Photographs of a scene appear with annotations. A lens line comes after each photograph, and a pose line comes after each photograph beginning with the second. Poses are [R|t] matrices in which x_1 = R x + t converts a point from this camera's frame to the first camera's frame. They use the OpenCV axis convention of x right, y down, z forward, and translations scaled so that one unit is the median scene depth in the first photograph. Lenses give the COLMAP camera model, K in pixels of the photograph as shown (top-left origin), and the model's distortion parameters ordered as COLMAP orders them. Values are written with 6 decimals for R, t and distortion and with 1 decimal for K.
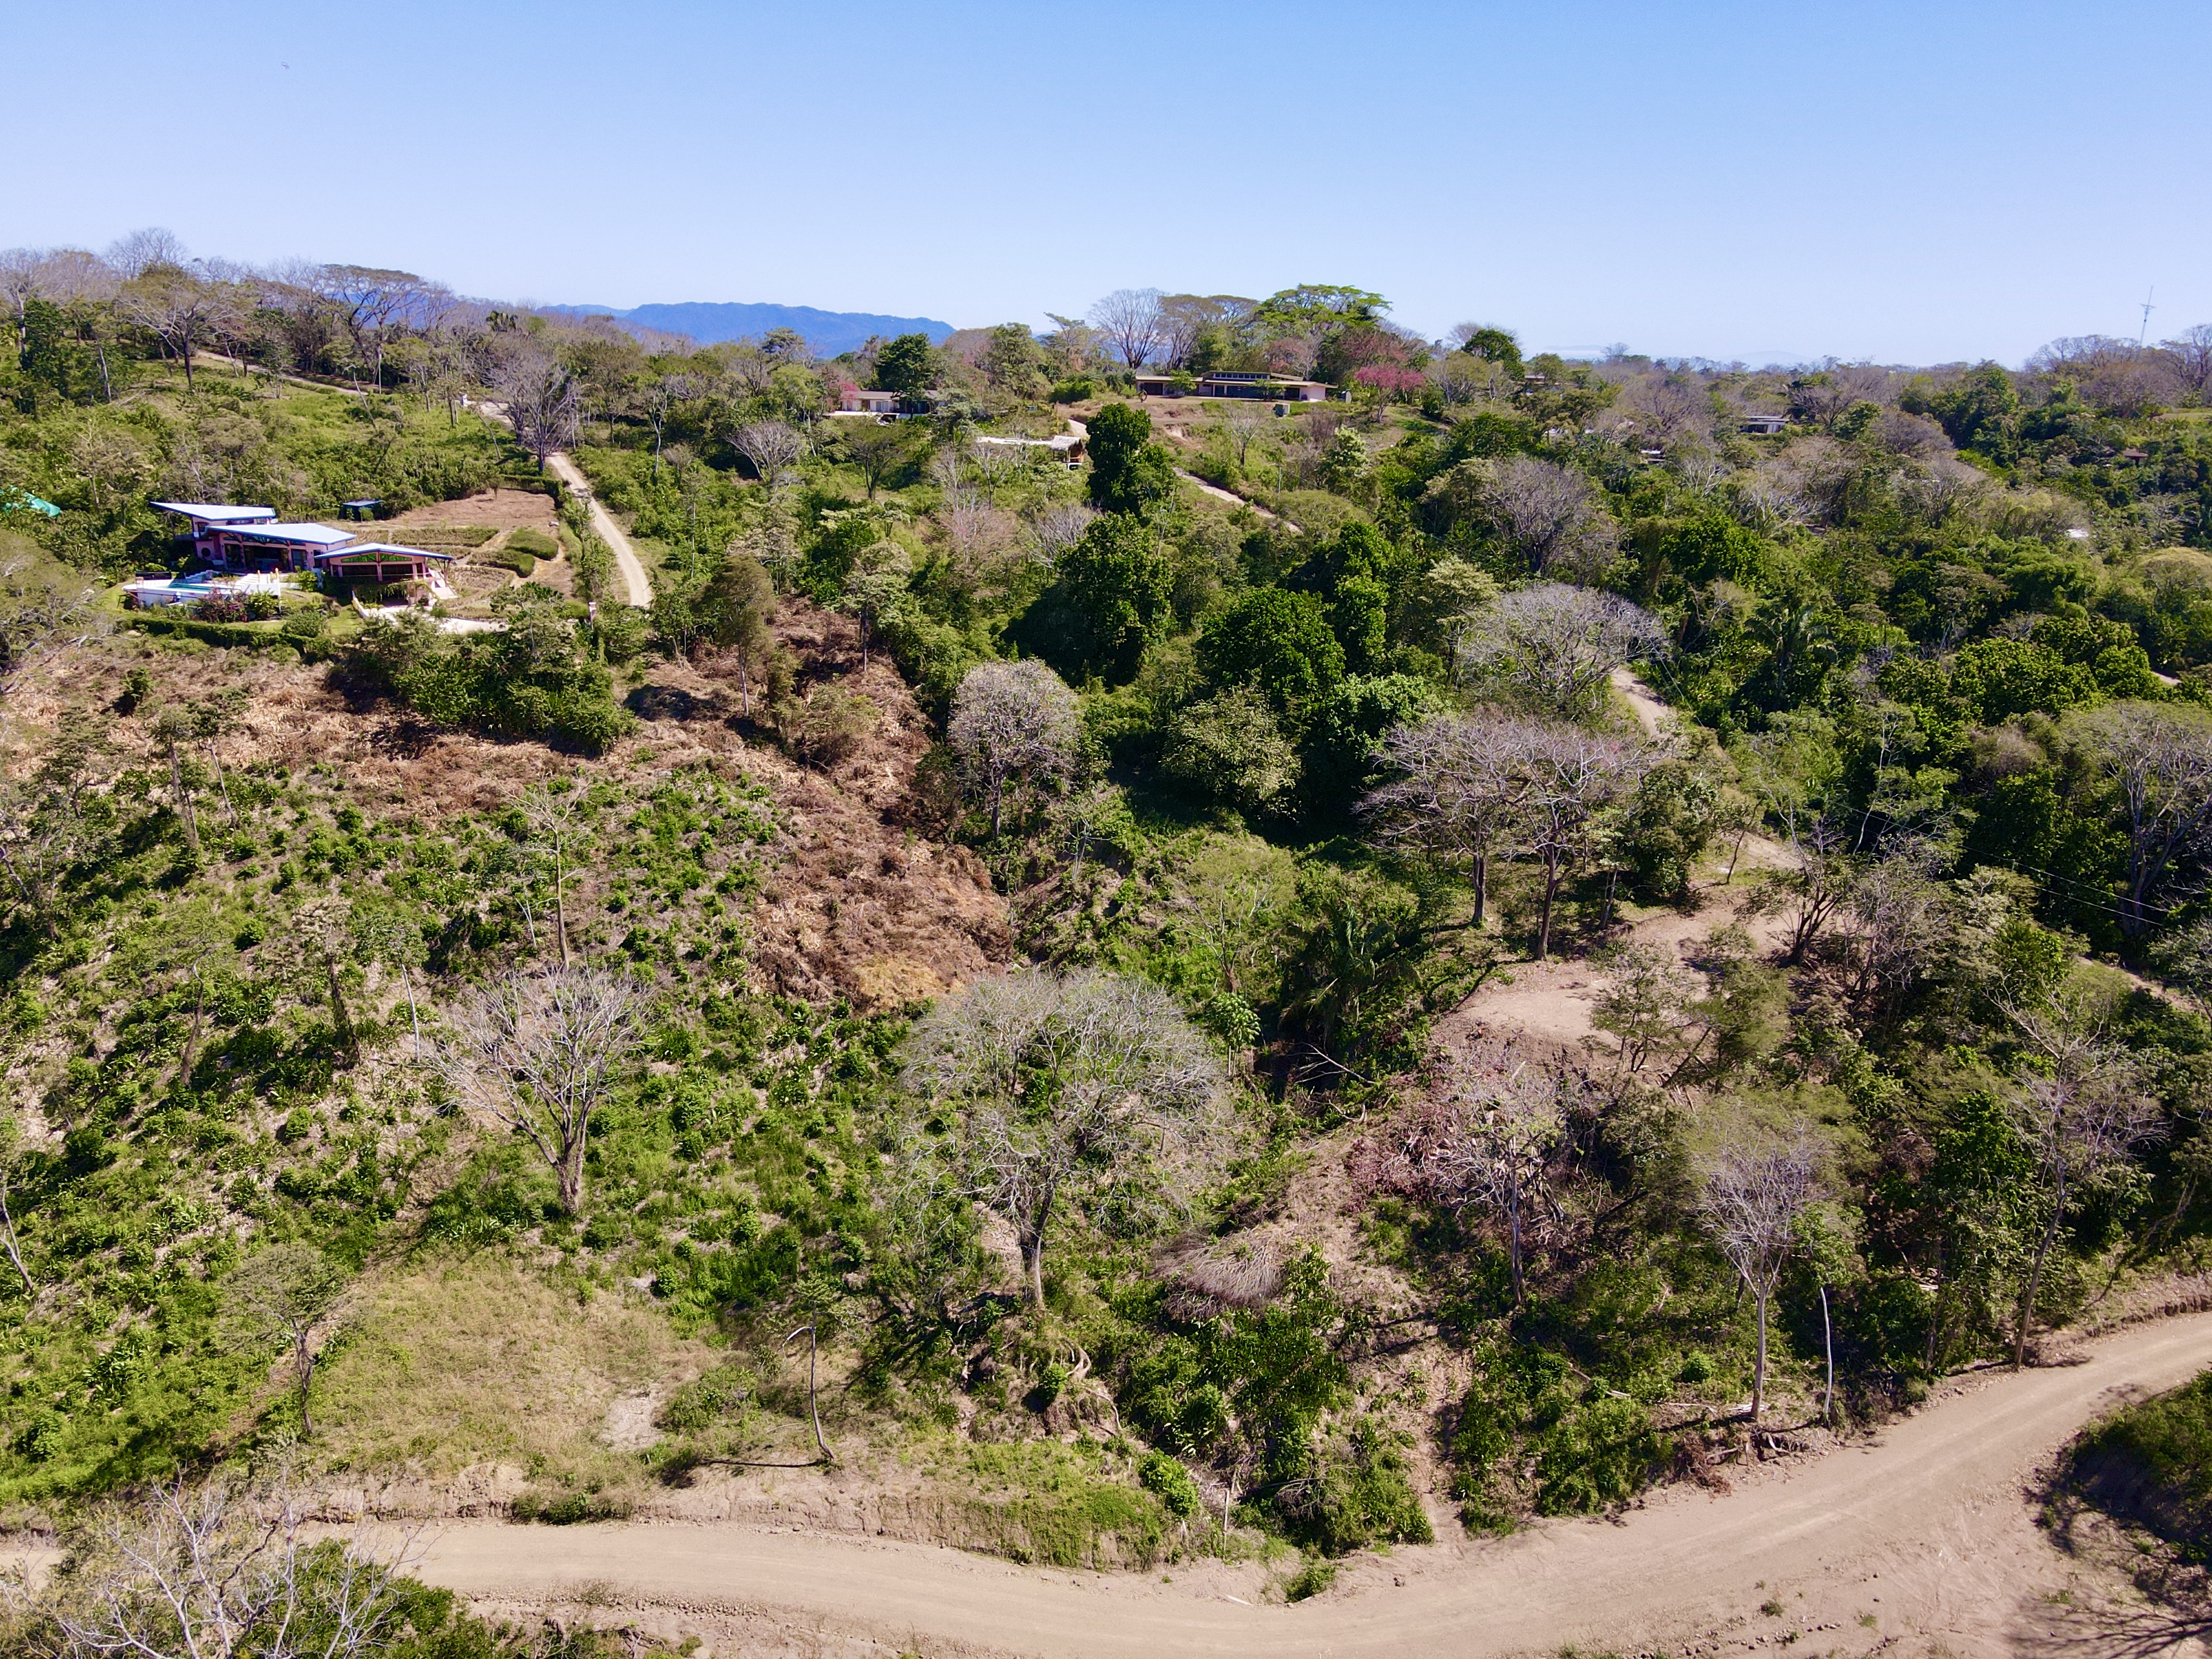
lens RADIAL K [[1604.3, 0, 1108.7], [0, 1604.3, 838.0], [0, 0, 1]] dist [-0.015470, 0.044909]
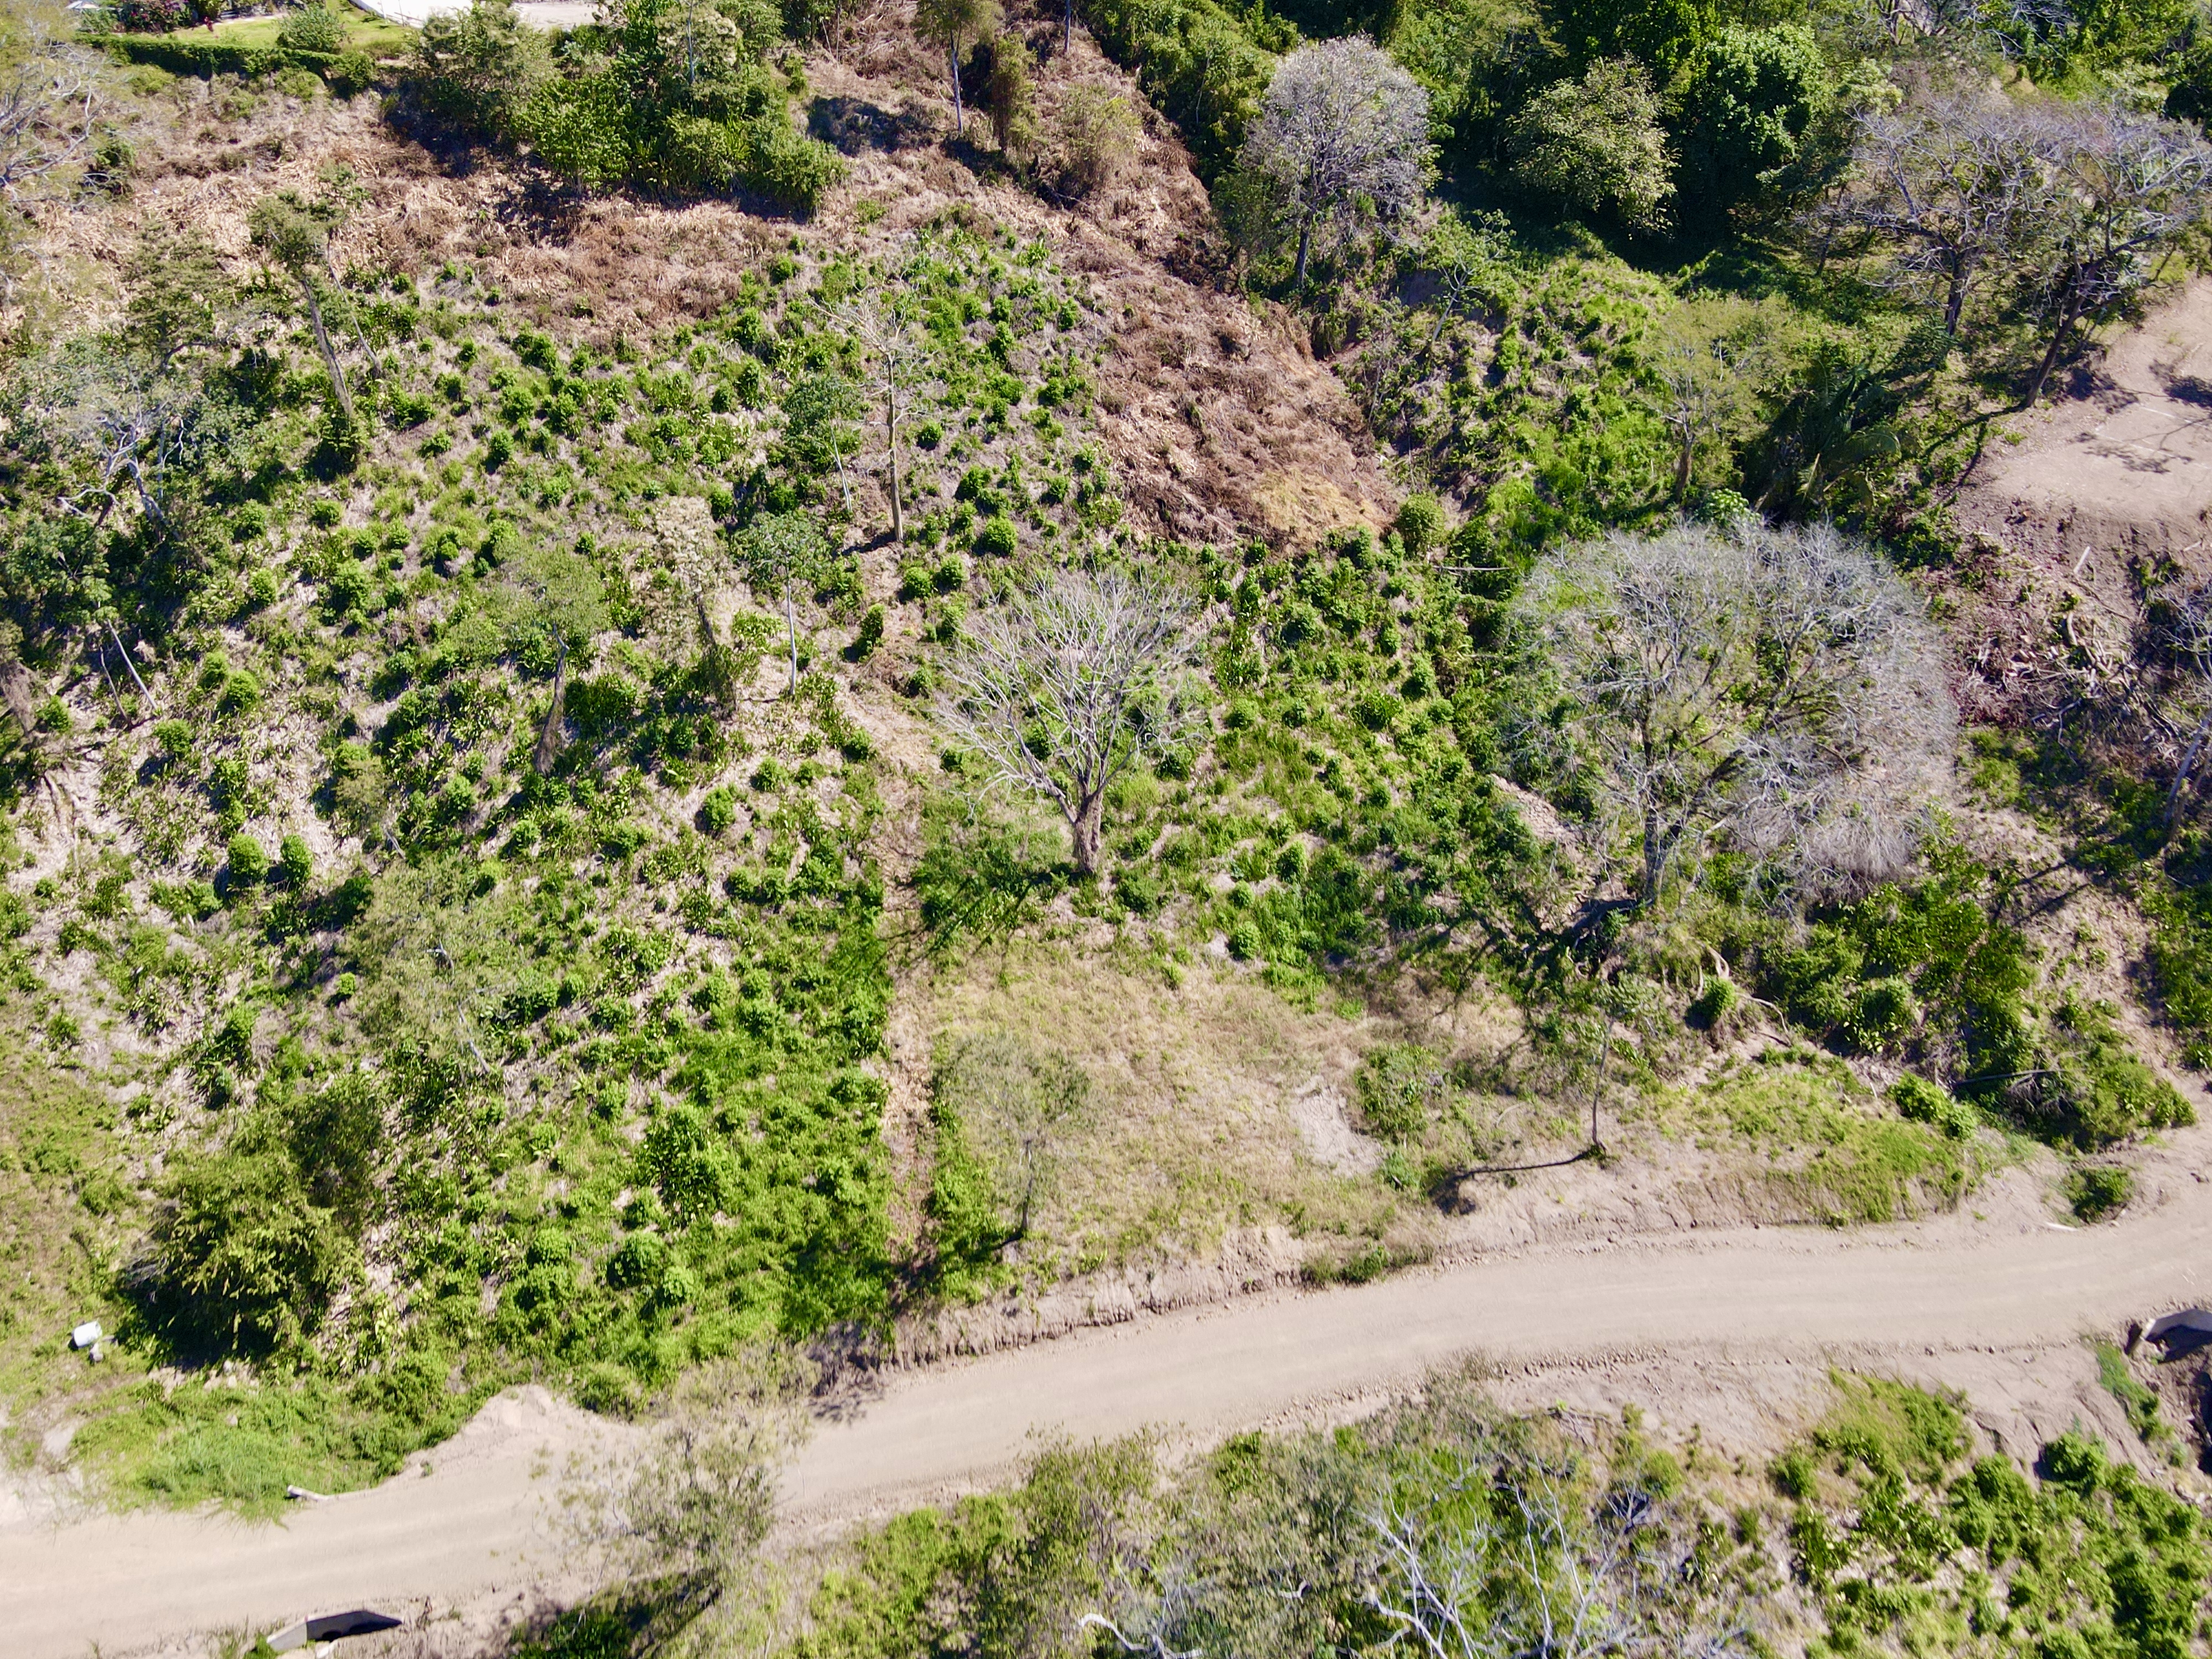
lens RADIAL K [[1604.3, 0, 1108.7], [0, 1604.3, 838.0], [0, 0, 1]] dist [-0.015470, 0.044909]
pose [[0.980868, -0.129510, 0.145348, -0.366122], [0.059670, 0.910682, 0.408776, -0.093938], [-0.185306, -0.392282, 0.900986, 0.223816]]
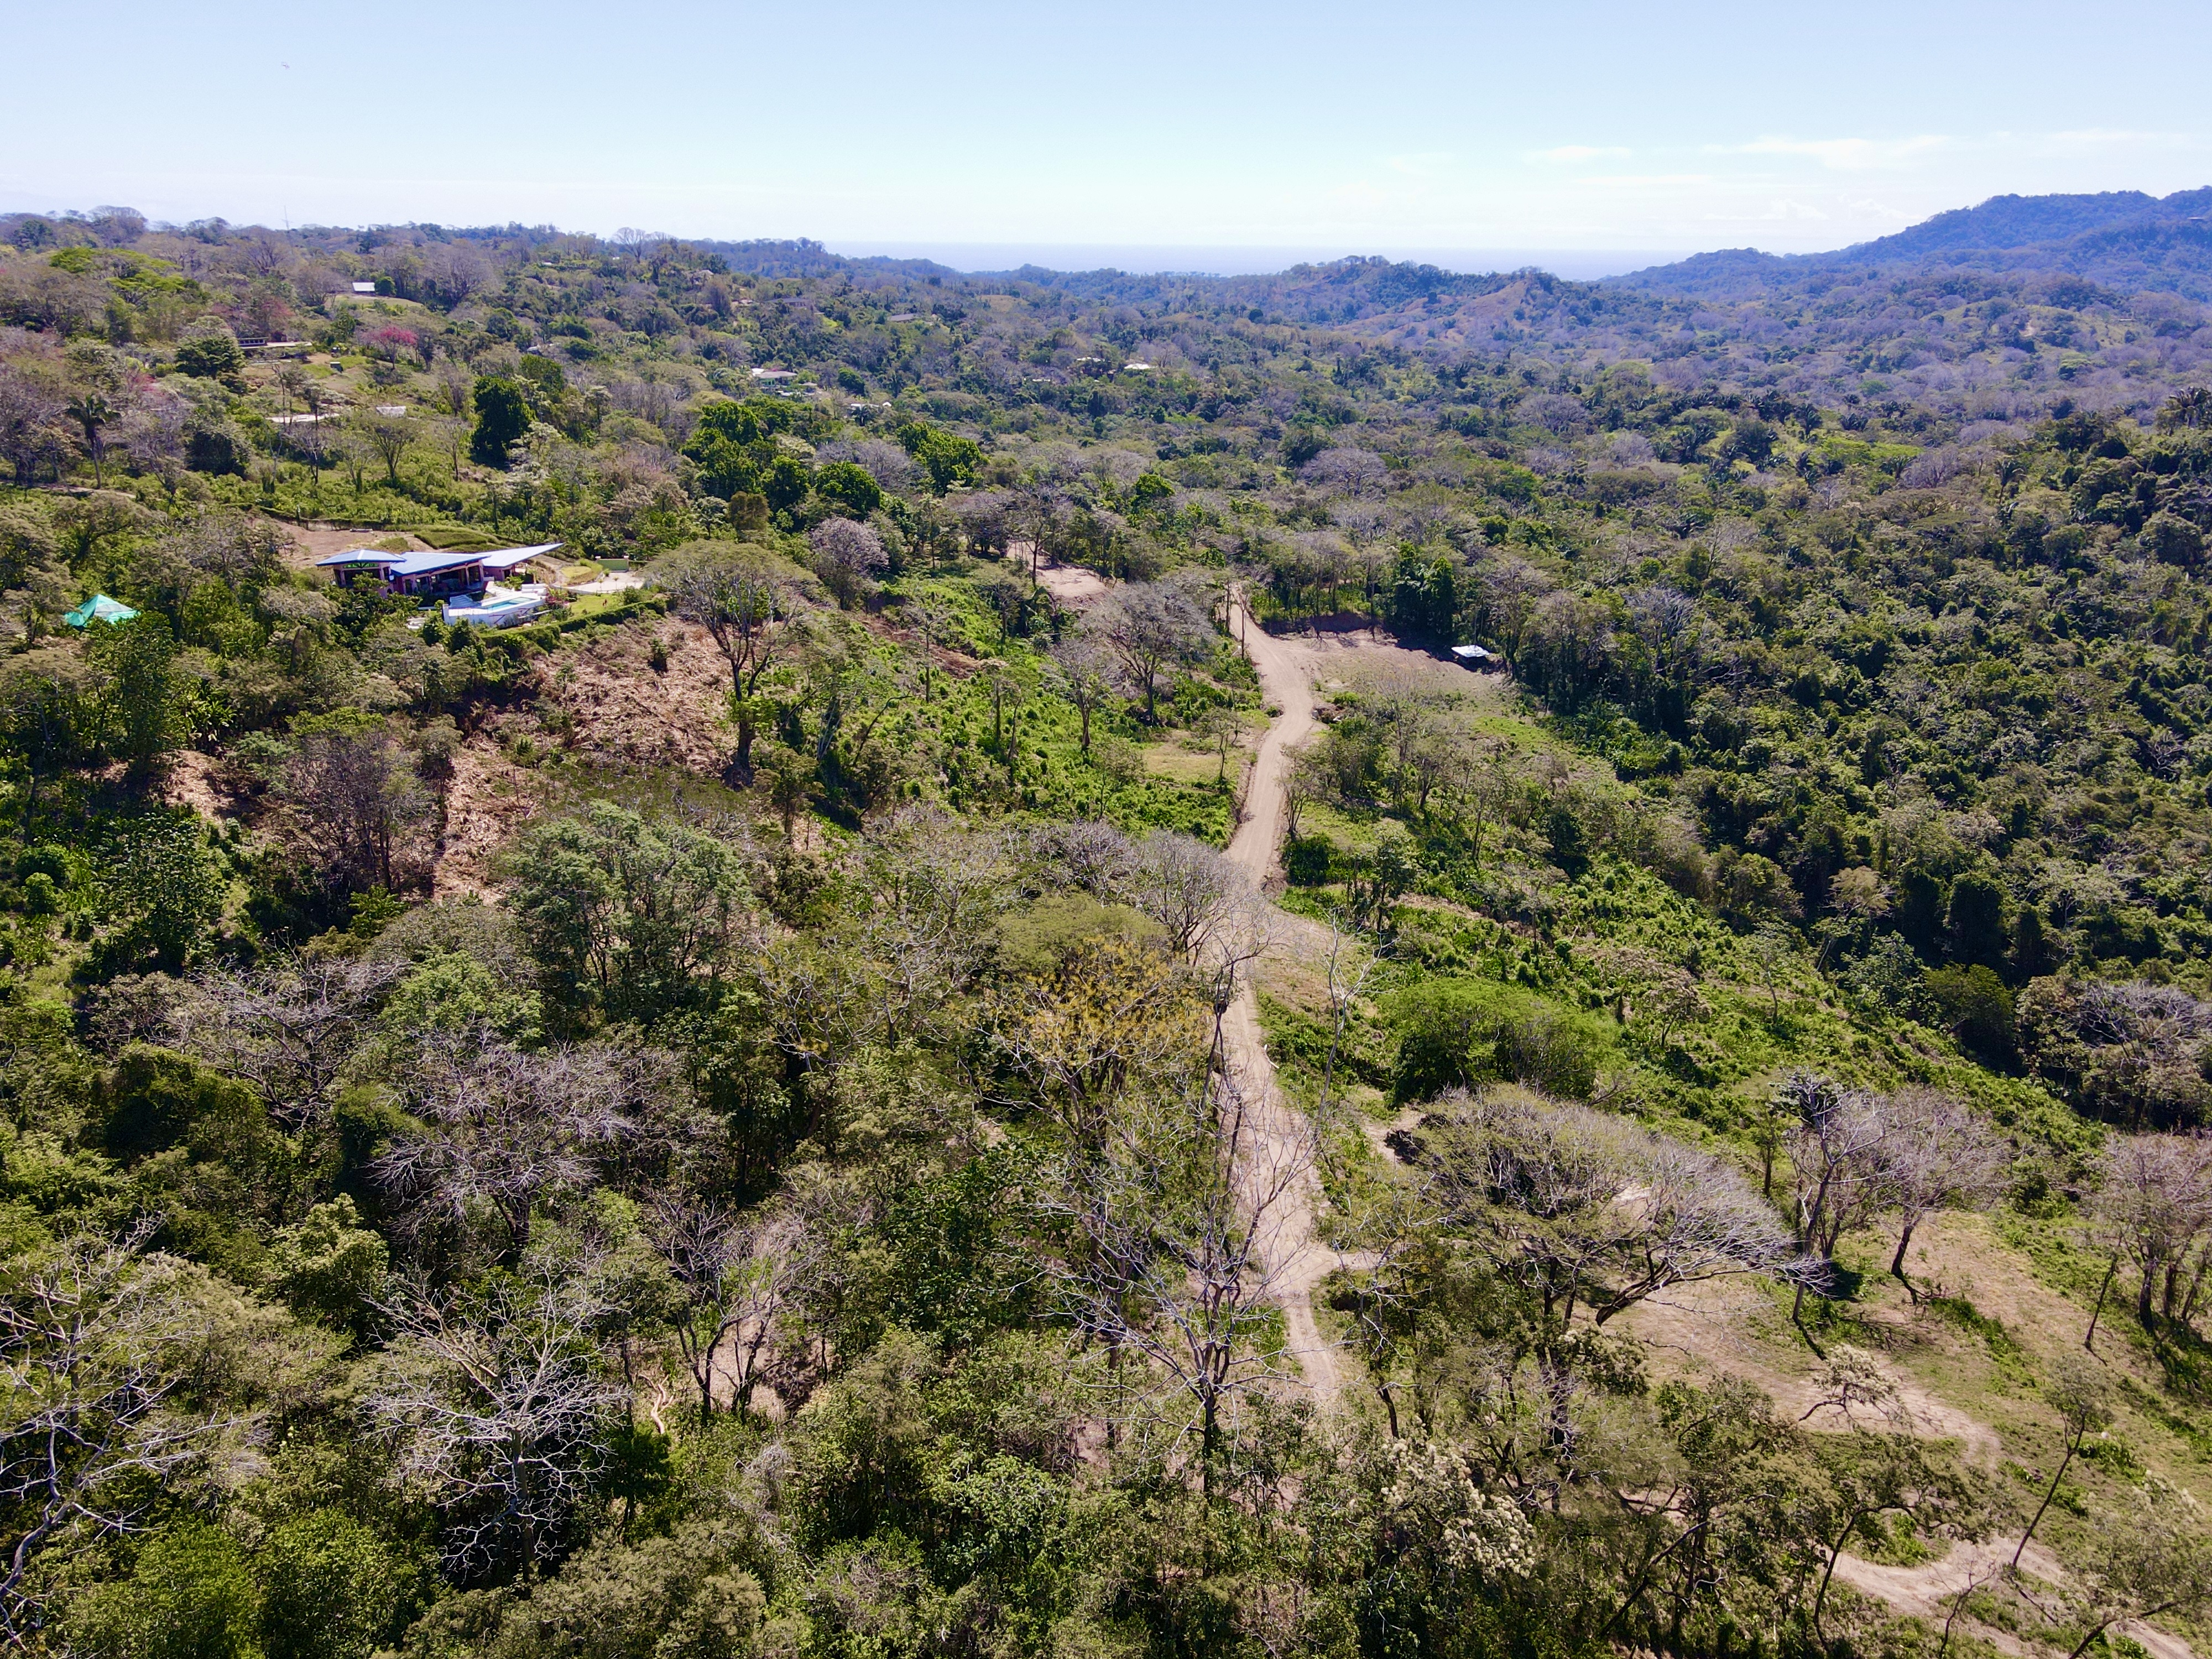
lens RADIAL K [[1604.3, 0, 1108.7], [0, 1604.3, 838.0], [0, 0, 1]] dist [-0.015470, 0.044909]
pose [[0.181136, -0.375006, 0.909154, -2.069526], [0.280166, 0.905817, 0.317810, -0.312185], [-0.942707, 0.197147, 0.269140, 0.304518]]
